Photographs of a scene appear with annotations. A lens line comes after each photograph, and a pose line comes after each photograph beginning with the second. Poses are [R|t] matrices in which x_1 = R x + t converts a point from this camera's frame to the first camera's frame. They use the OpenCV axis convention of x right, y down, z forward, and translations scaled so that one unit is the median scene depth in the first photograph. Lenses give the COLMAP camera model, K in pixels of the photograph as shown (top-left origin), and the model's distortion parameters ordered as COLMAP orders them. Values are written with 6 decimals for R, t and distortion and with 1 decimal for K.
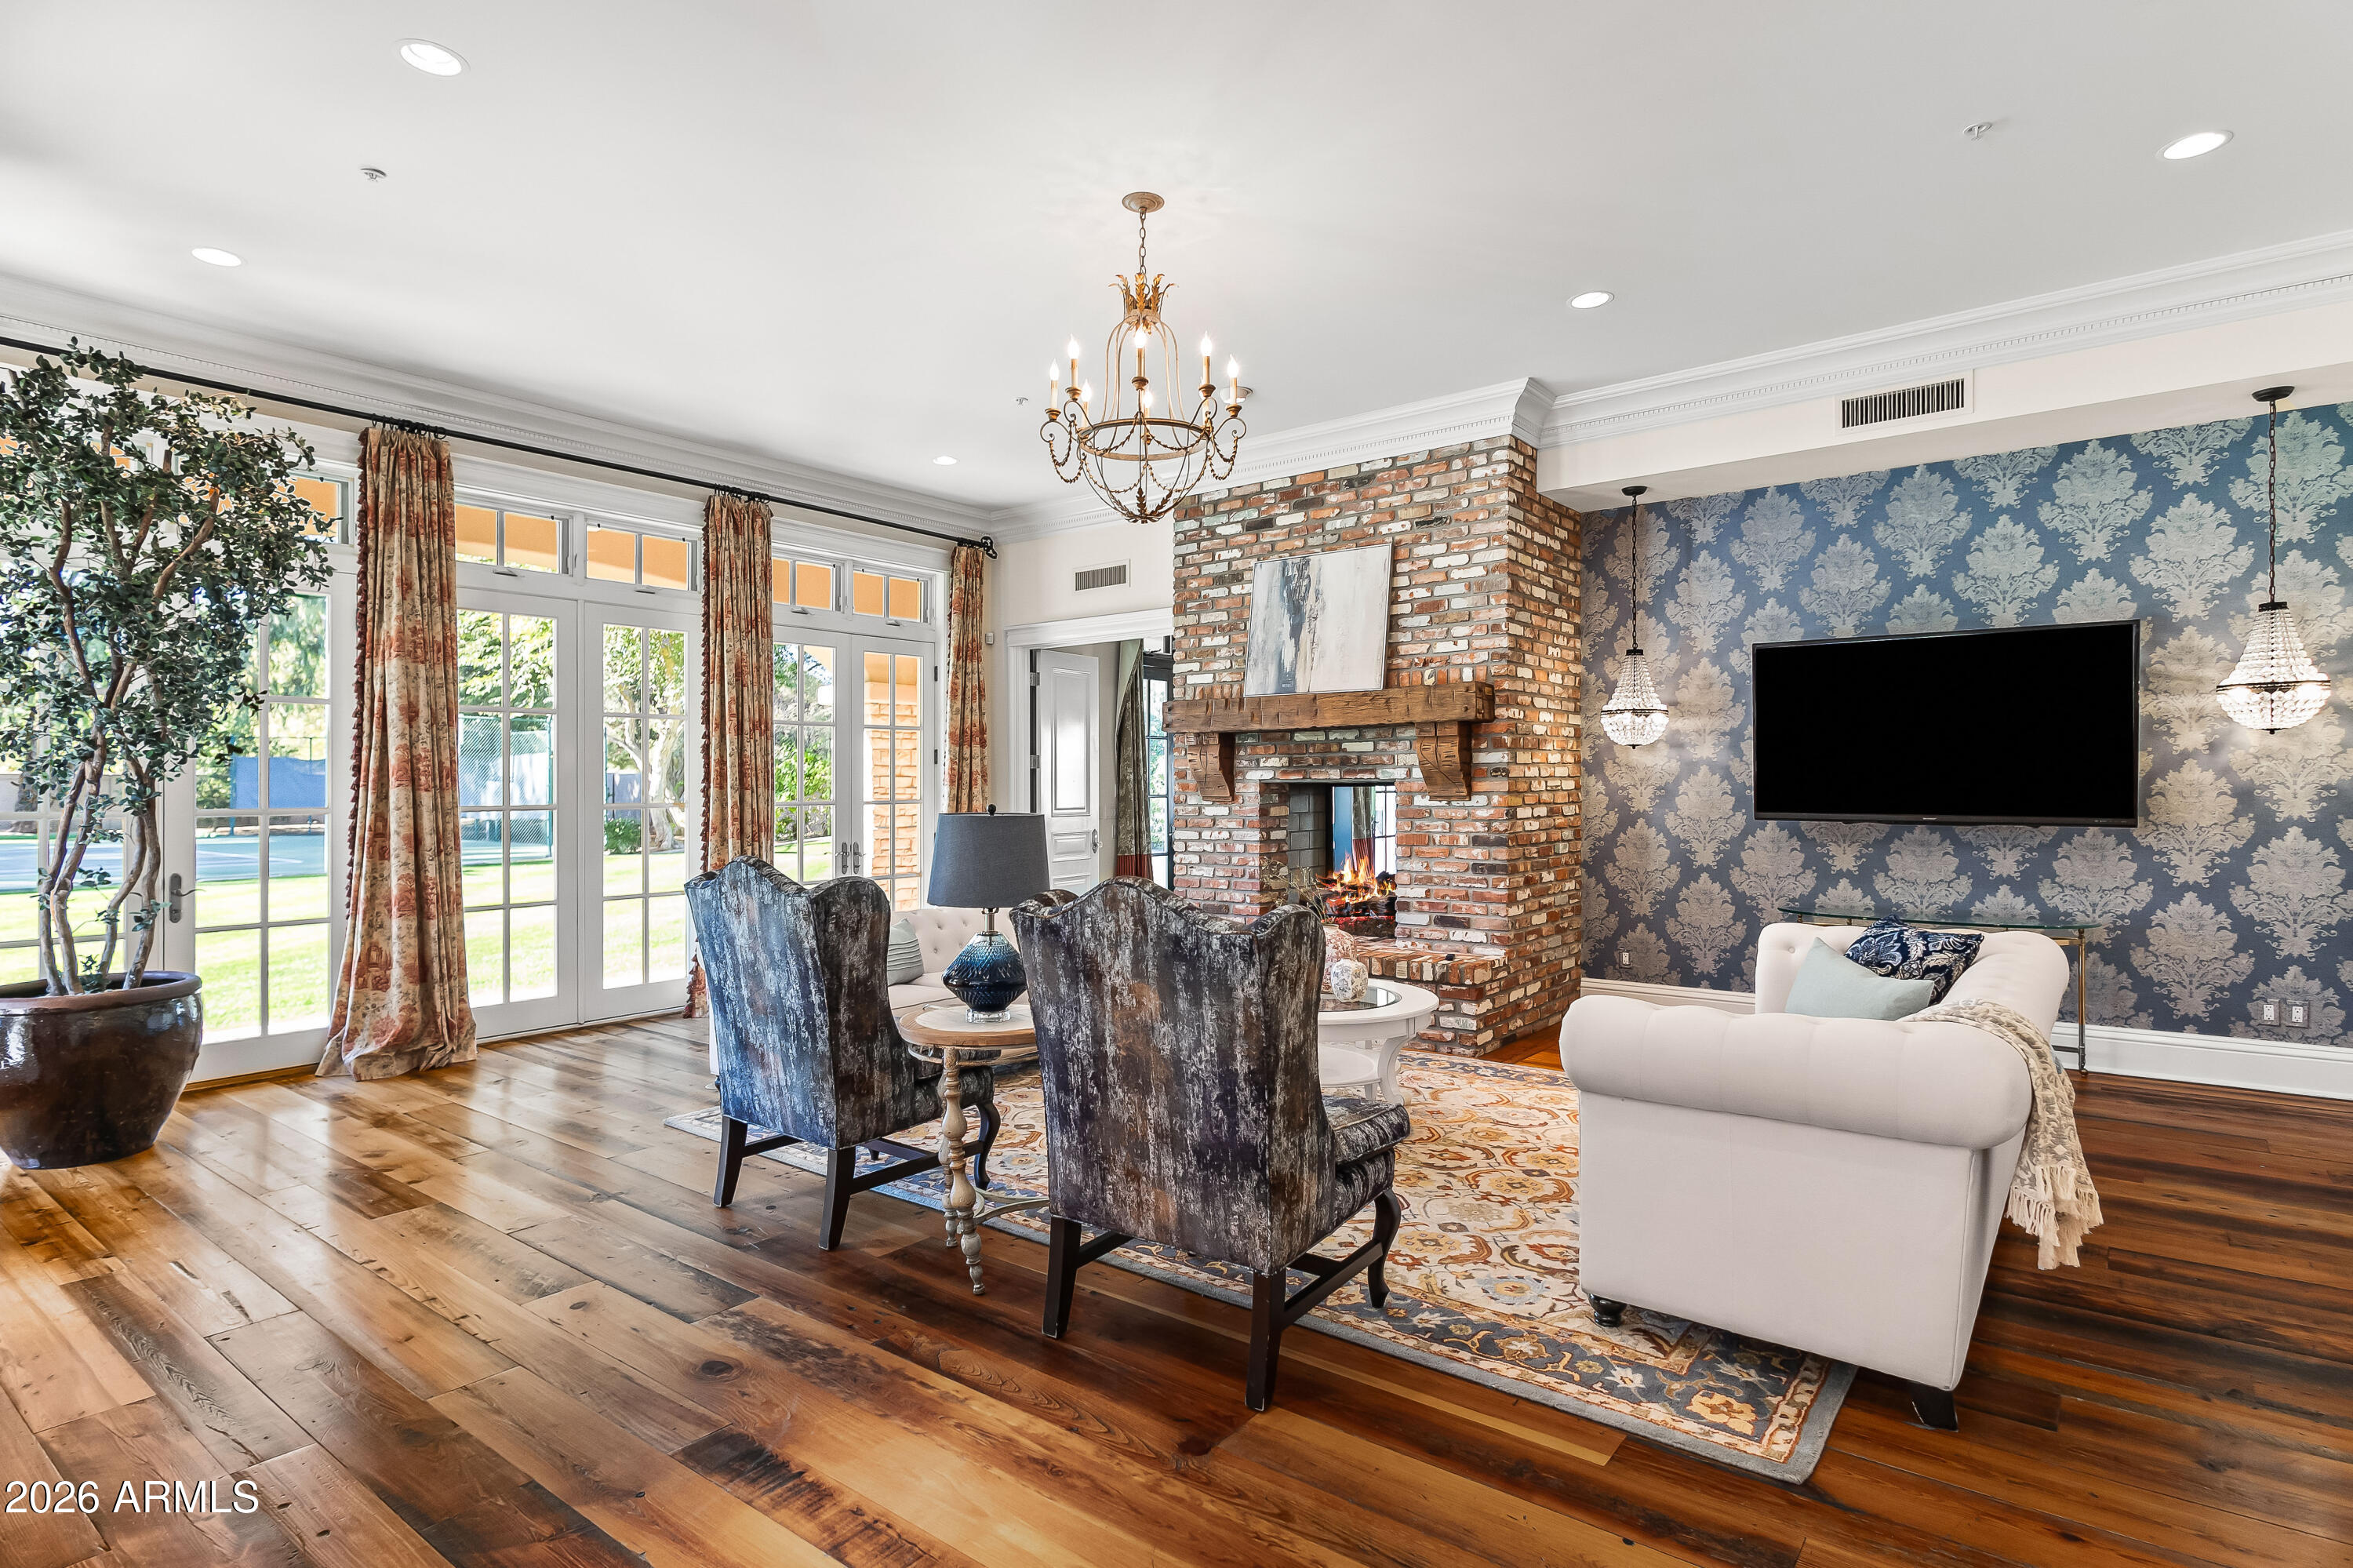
lens RADIAL K [[1231.8, 0, 1133.0], [0, 1231.8, 788.2], [0, 0, 1]] dist [0.003607, -0.000227]
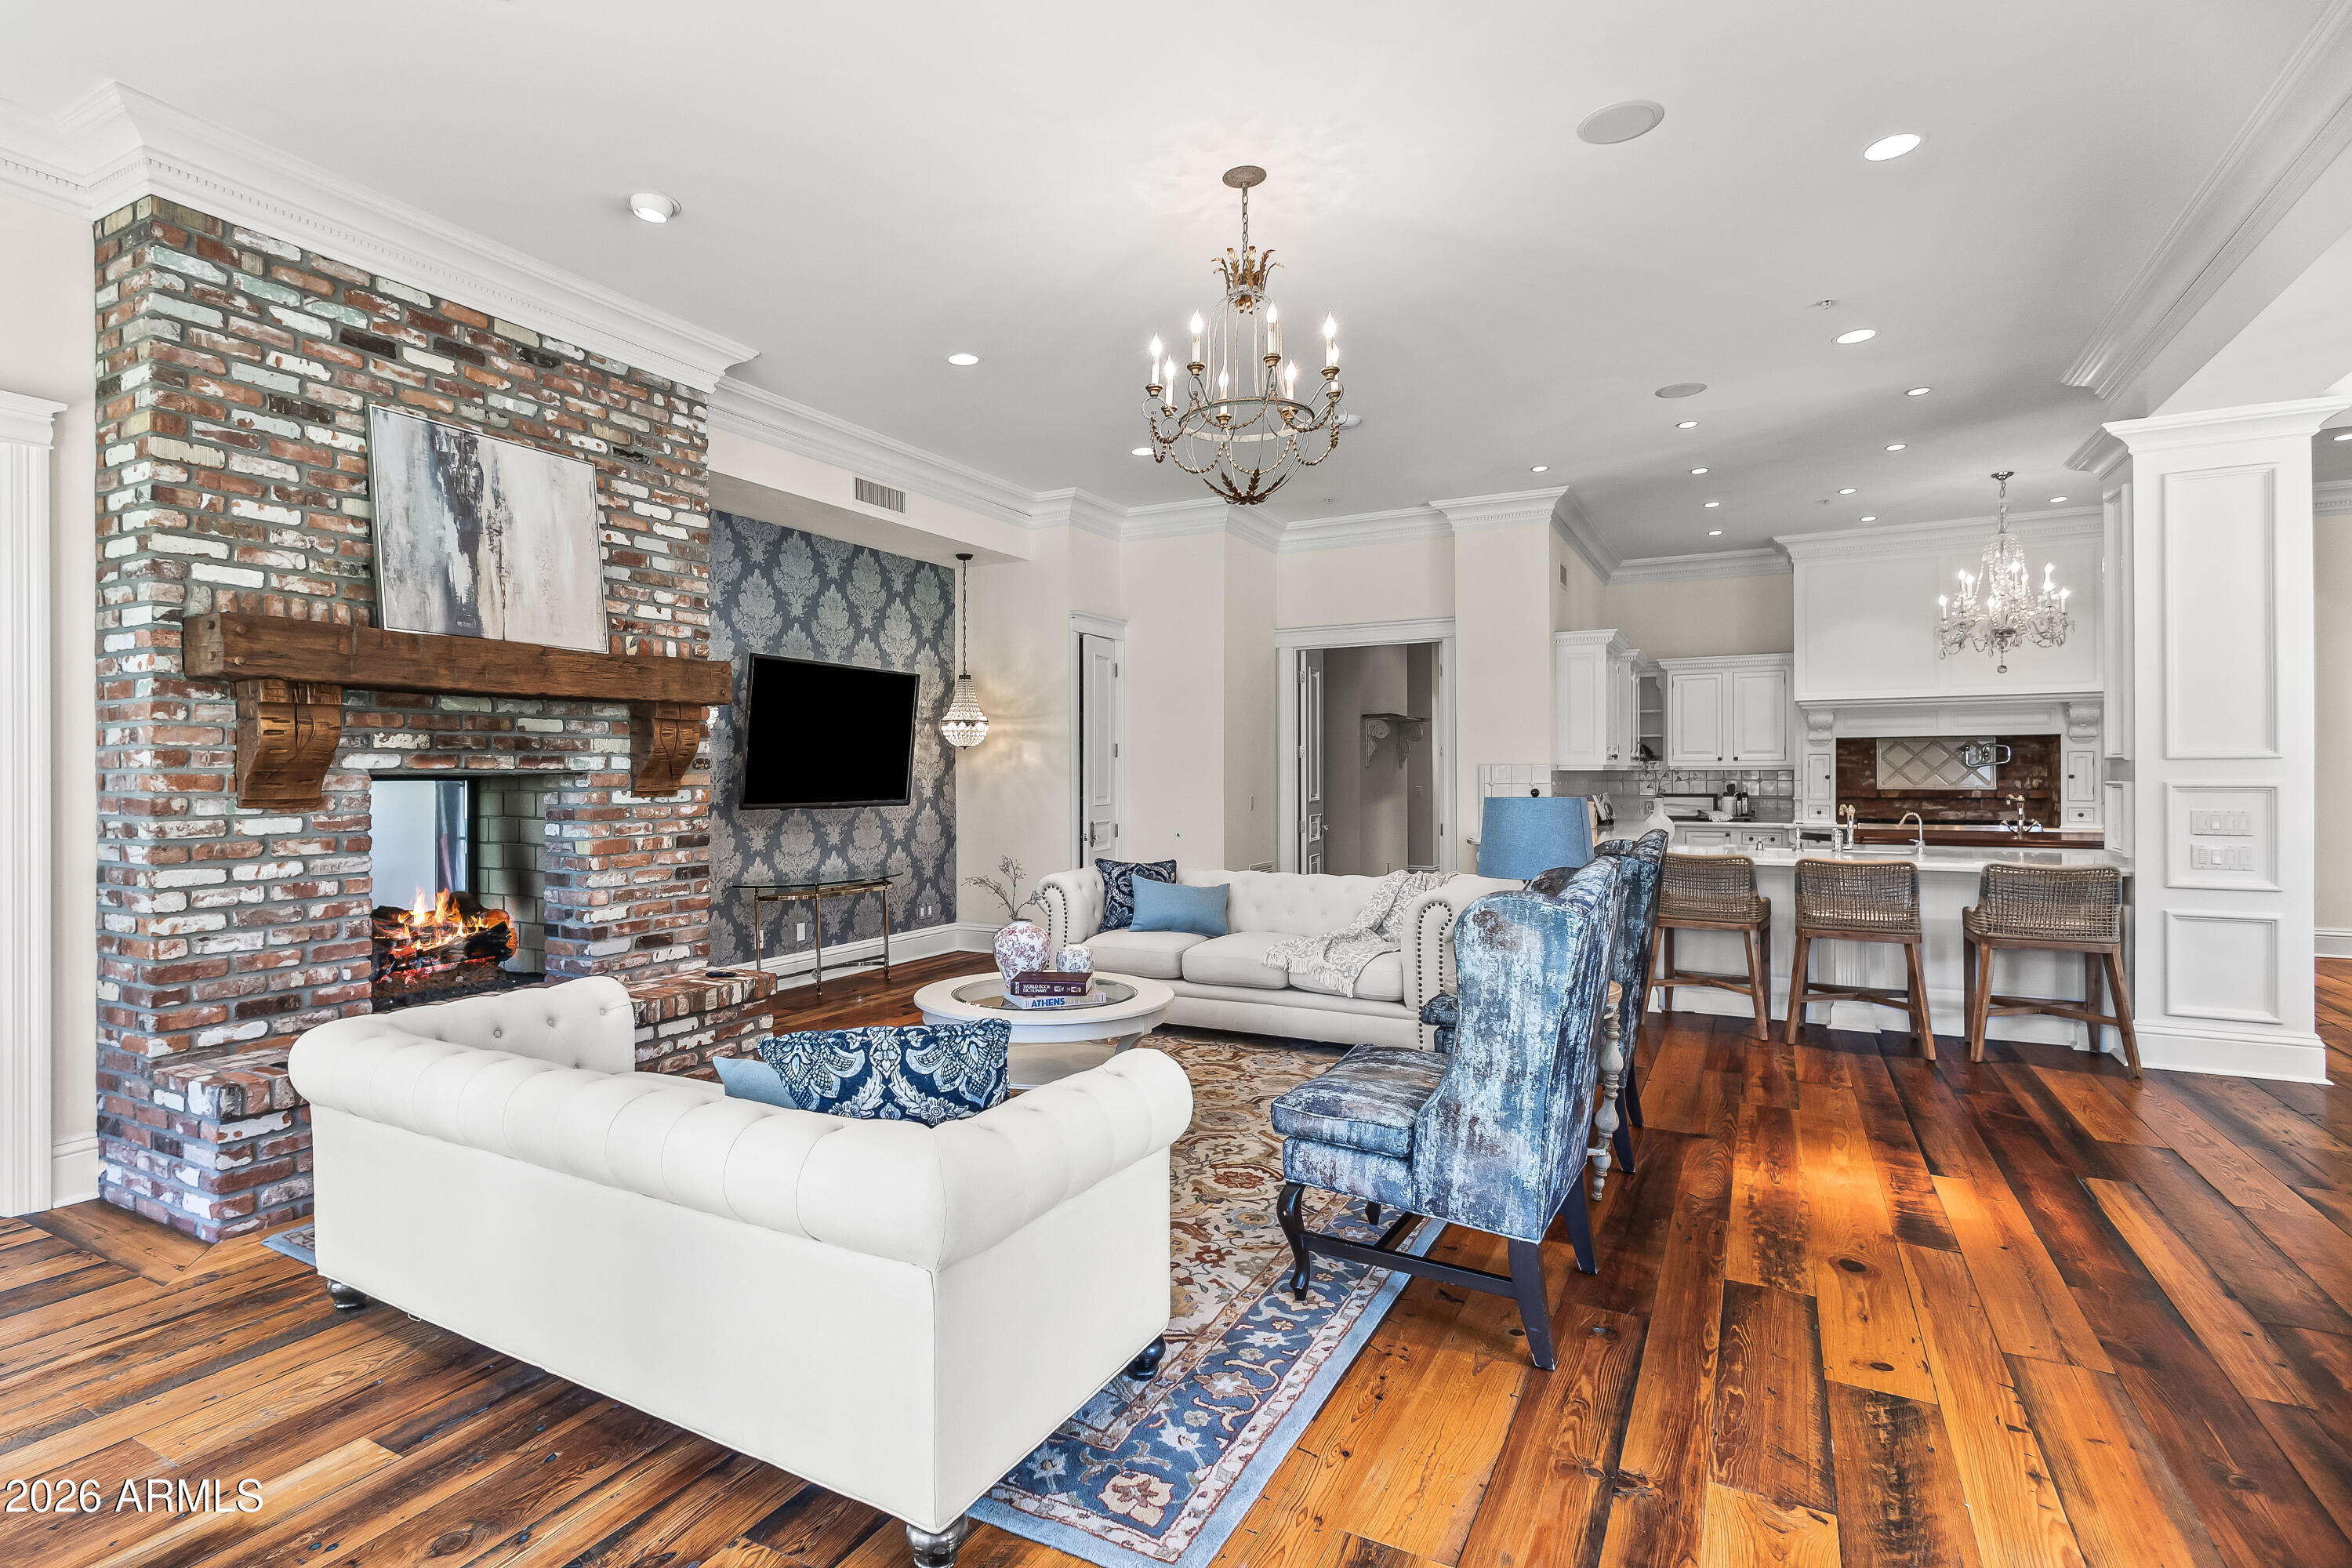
lens RADIAL K [[1100.5, 0, 1180.4], [0, 1100.5, 778.0], [0, 0, 1]] dist [0.007535, 0.000459]
pose [[-0.171033, 0.002775, 0.985261, -0.529254], [0.008865, 0.999960, -0.001278, 0.001572], [-0.985225, 0.008516, -0.171051, 0.755869]]
